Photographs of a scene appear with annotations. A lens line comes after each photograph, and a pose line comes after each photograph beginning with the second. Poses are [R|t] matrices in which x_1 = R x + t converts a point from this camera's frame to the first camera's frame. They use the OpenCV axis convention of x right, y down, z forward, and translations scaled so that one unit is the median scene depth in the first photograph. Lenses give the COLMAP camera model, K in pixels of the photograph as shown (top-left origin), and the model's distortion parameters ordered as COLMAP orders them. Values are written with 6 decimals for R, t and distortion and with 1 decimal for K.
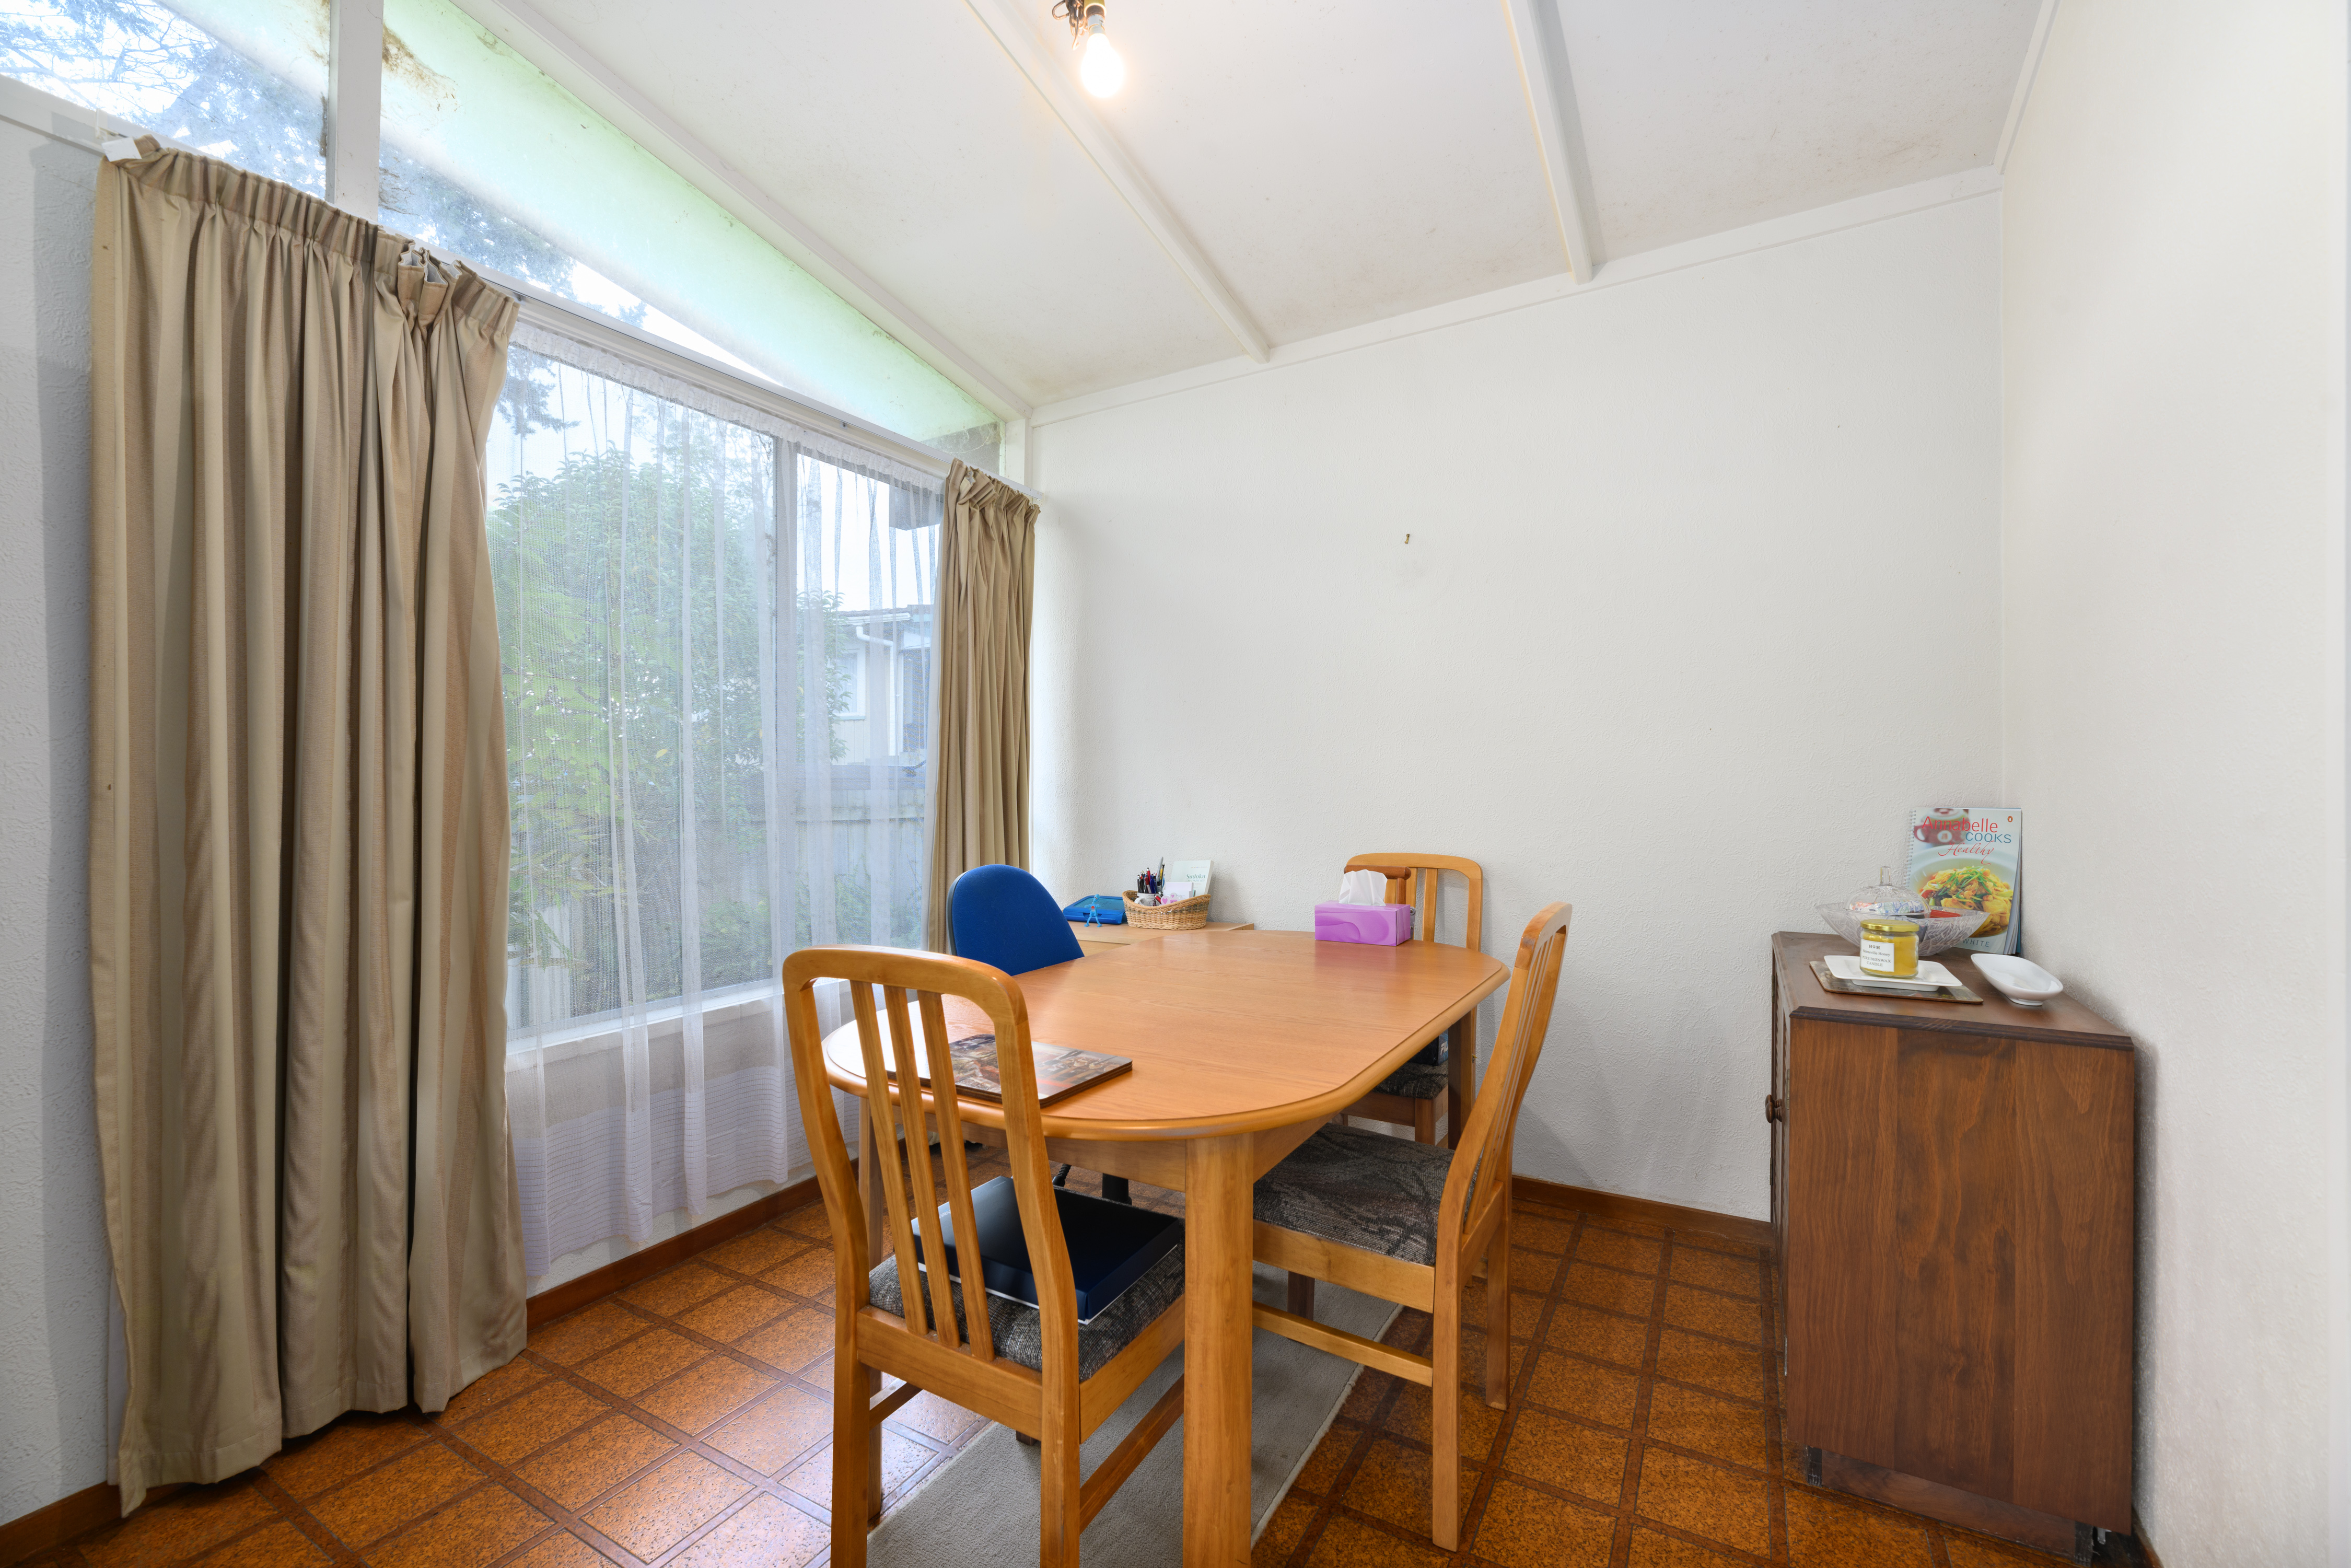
lens RADIAL K [[956.1, 0, 1179.6], [0, 956.1, 778.1], [0, 0, 1]] dist [-0.001601, -0.000202]
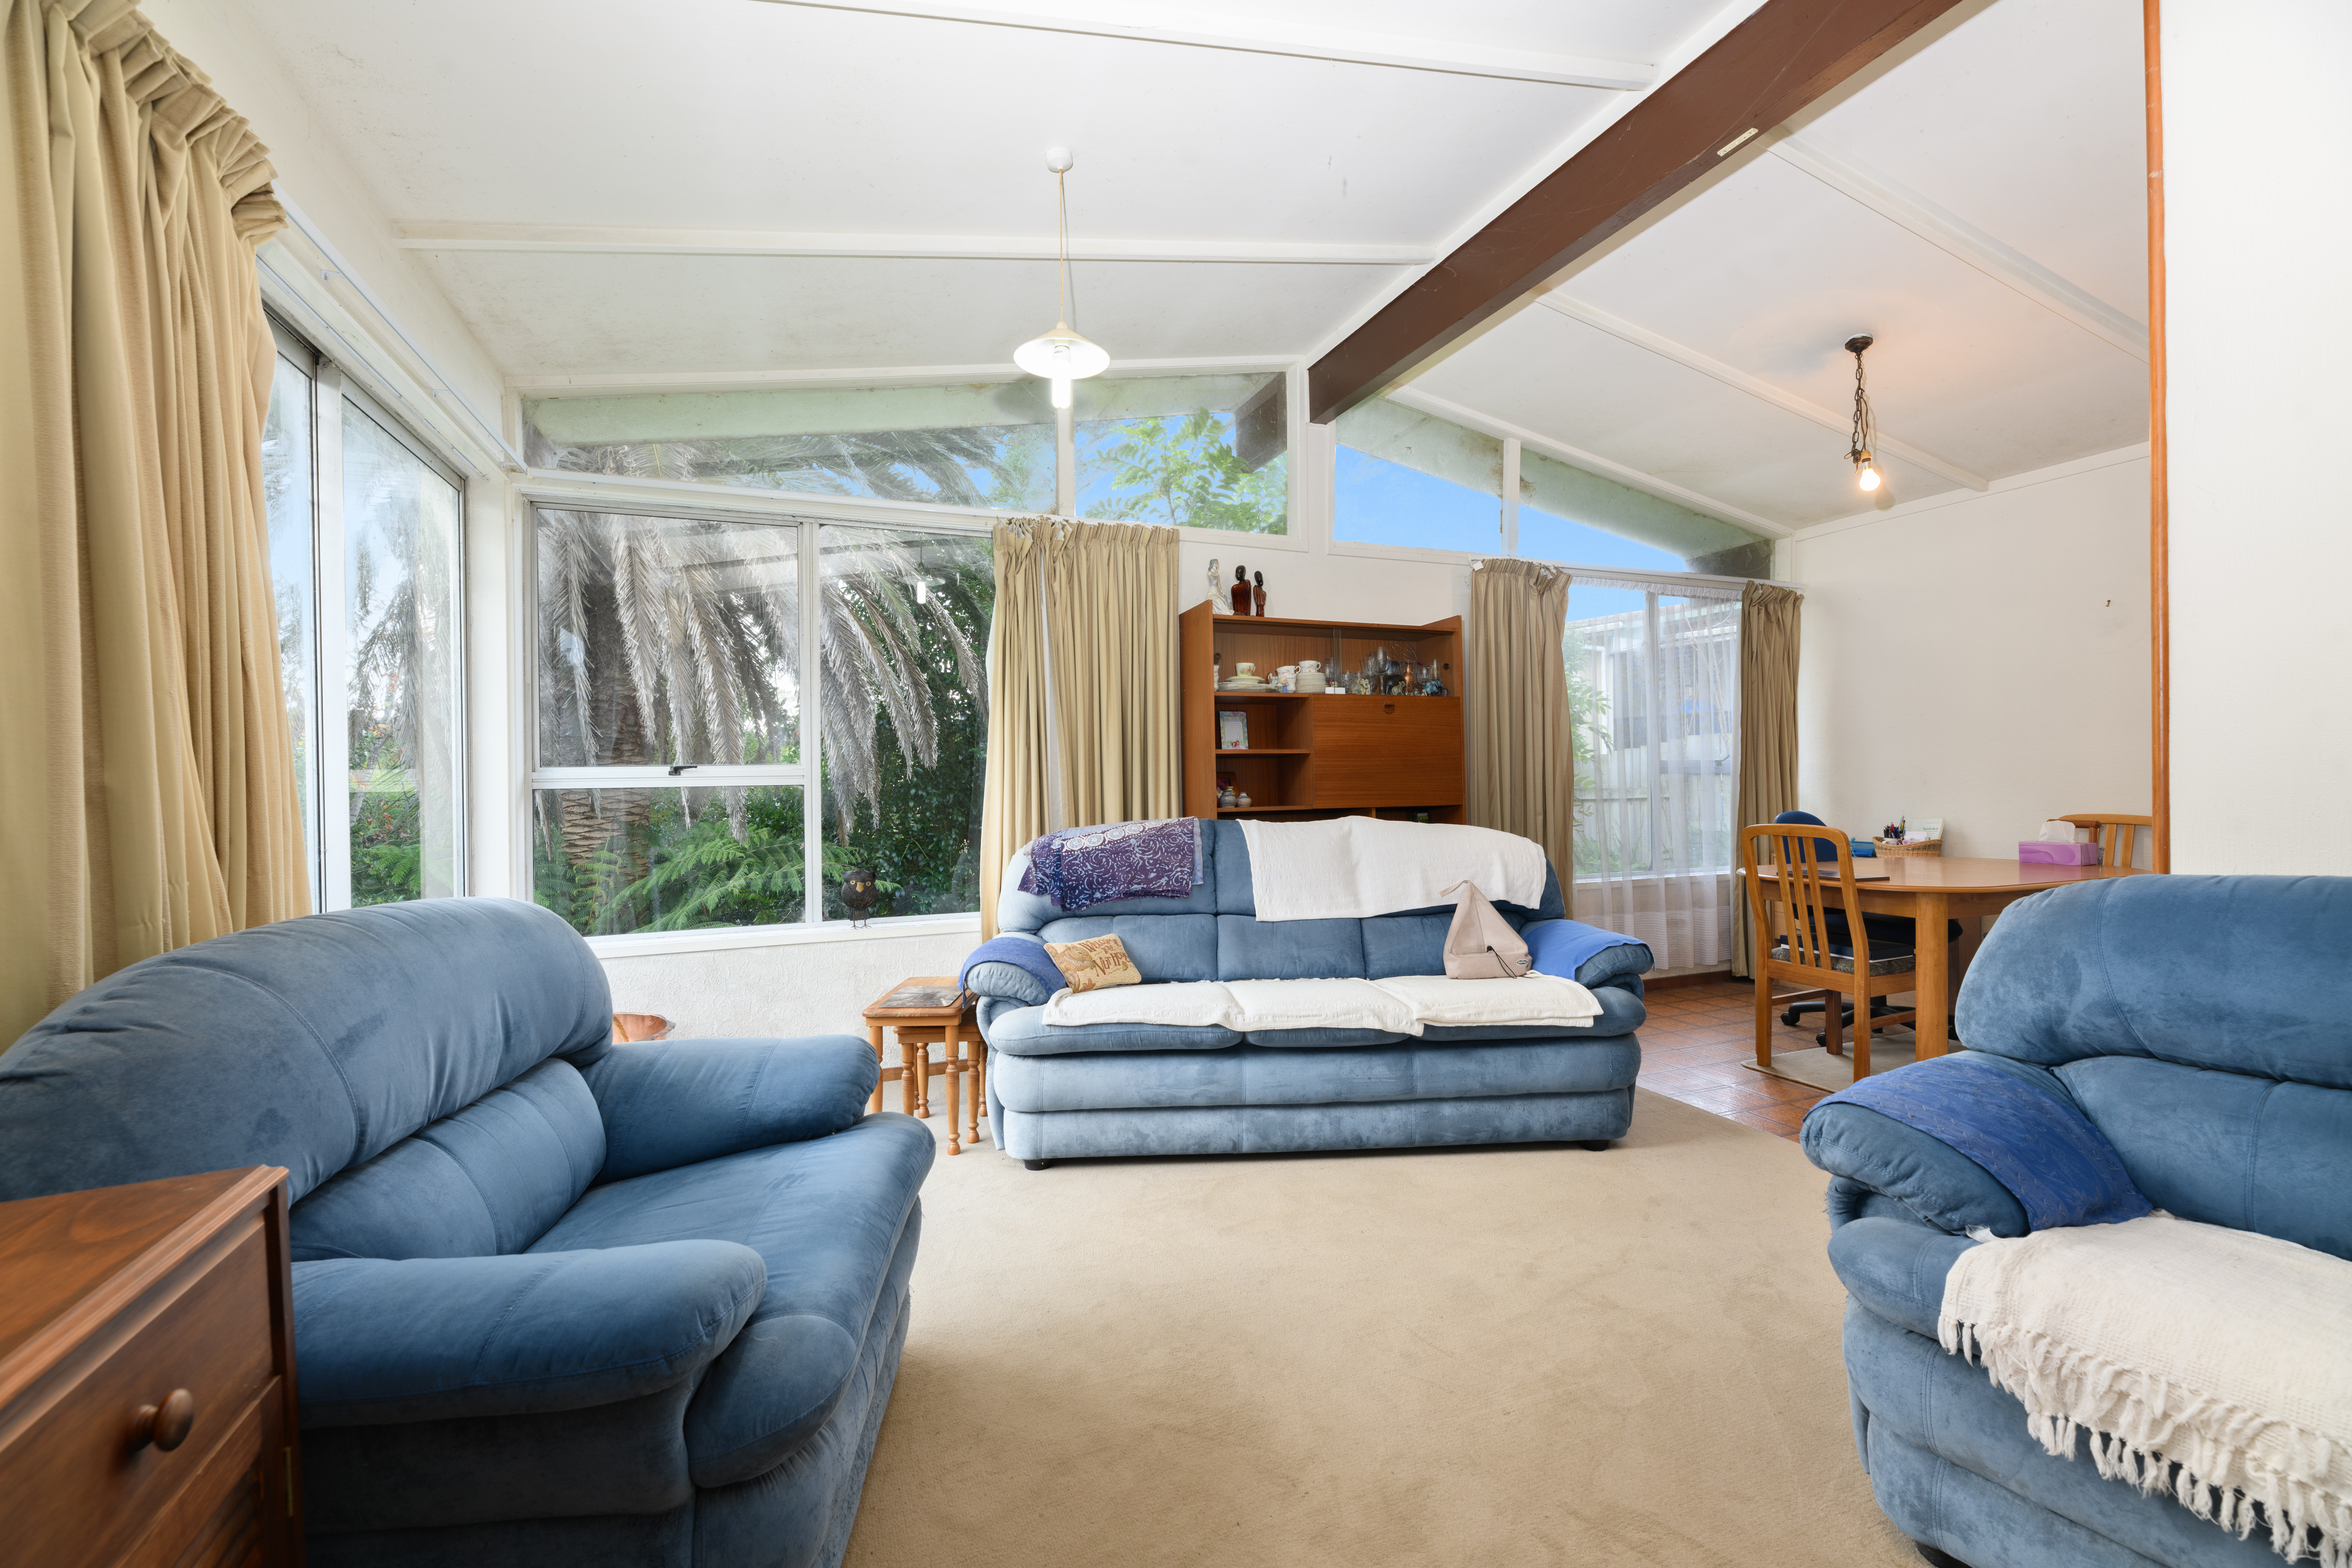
lens RADIAL K [[968.8, 0, 1183.6], [0, 968.8, 766.8], [0, 0, 1]] dist [-0.001520, 0.000018]
pose [[0.792060, -0.012749, -0.610311, 0.020564], [0.011531, 0.999916, -0.005923, -0.001938], [0.610335, -0.002346, 0.792140, -1.181509]]
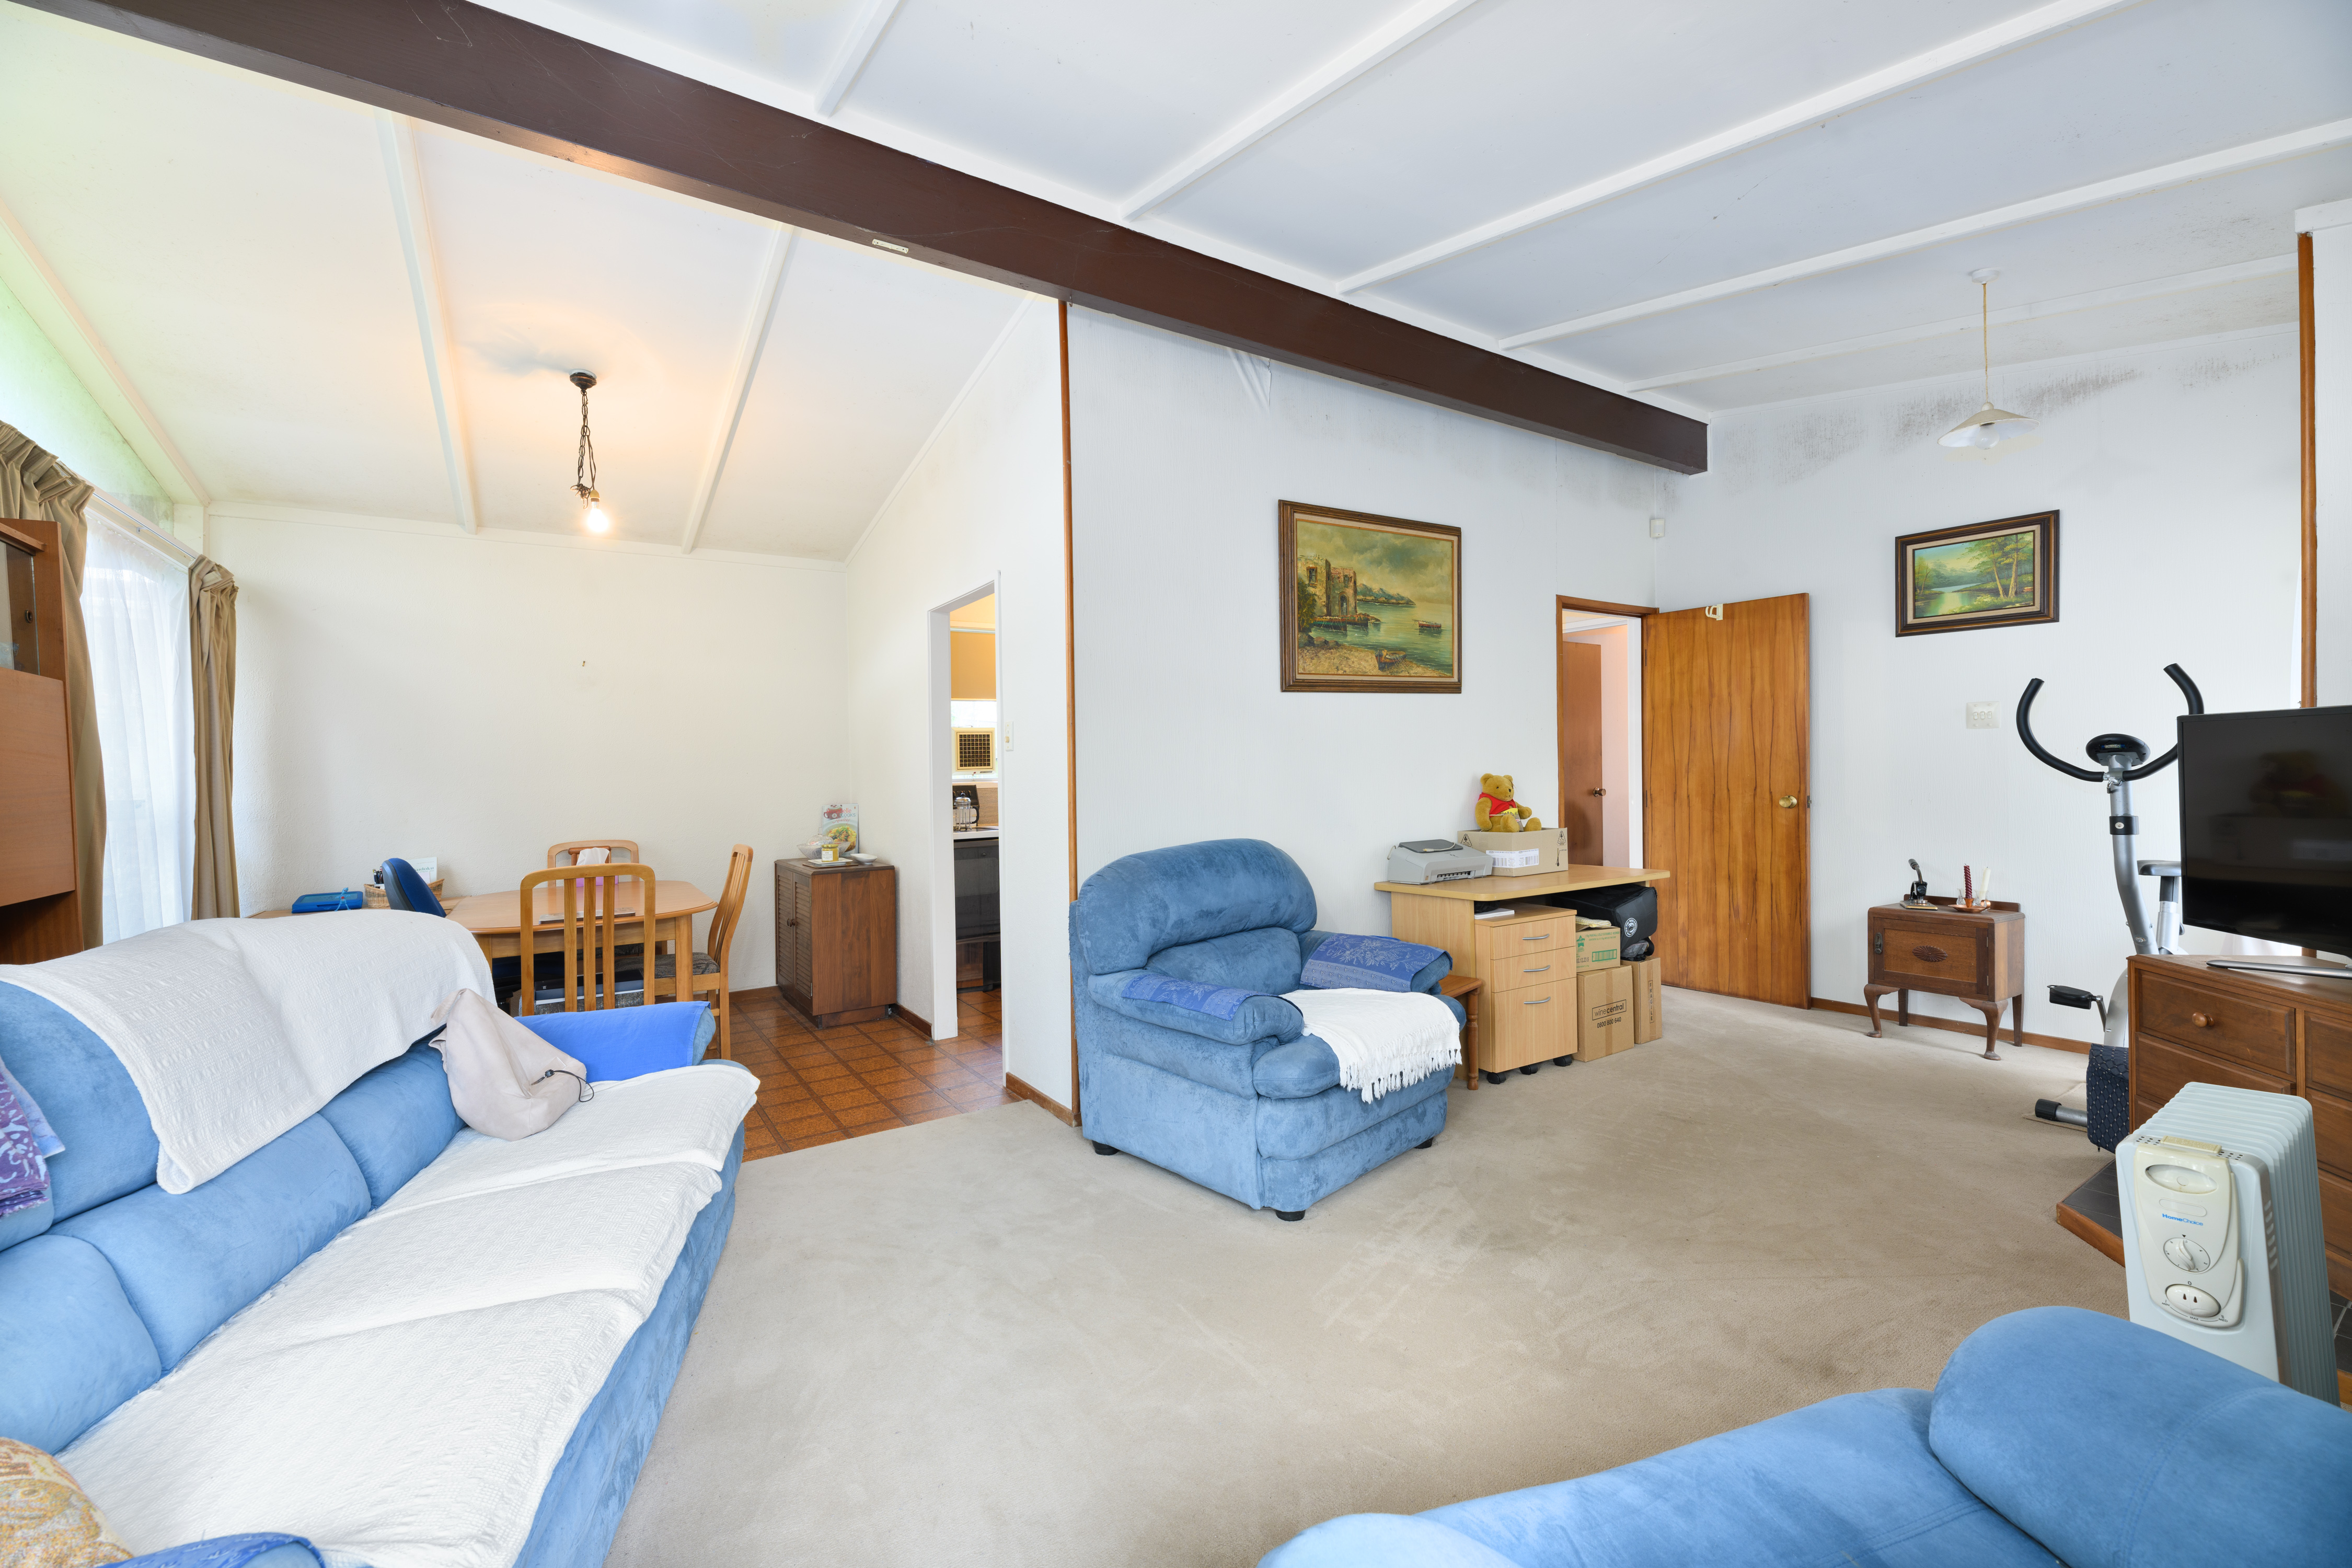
lens RADIAL K [[968.8, 0, 1183.6], [0, 968.8, 766.8], [0, 0, 1]] dist [-0.001520, 0.000018]
pose [[0.435724, 0.001524, 0.900079, -0.964000], [0.017839, 0.999788, -0.010329, -0.023160], [-0.899903, 0.020557, 0.435604, -0.839937]]
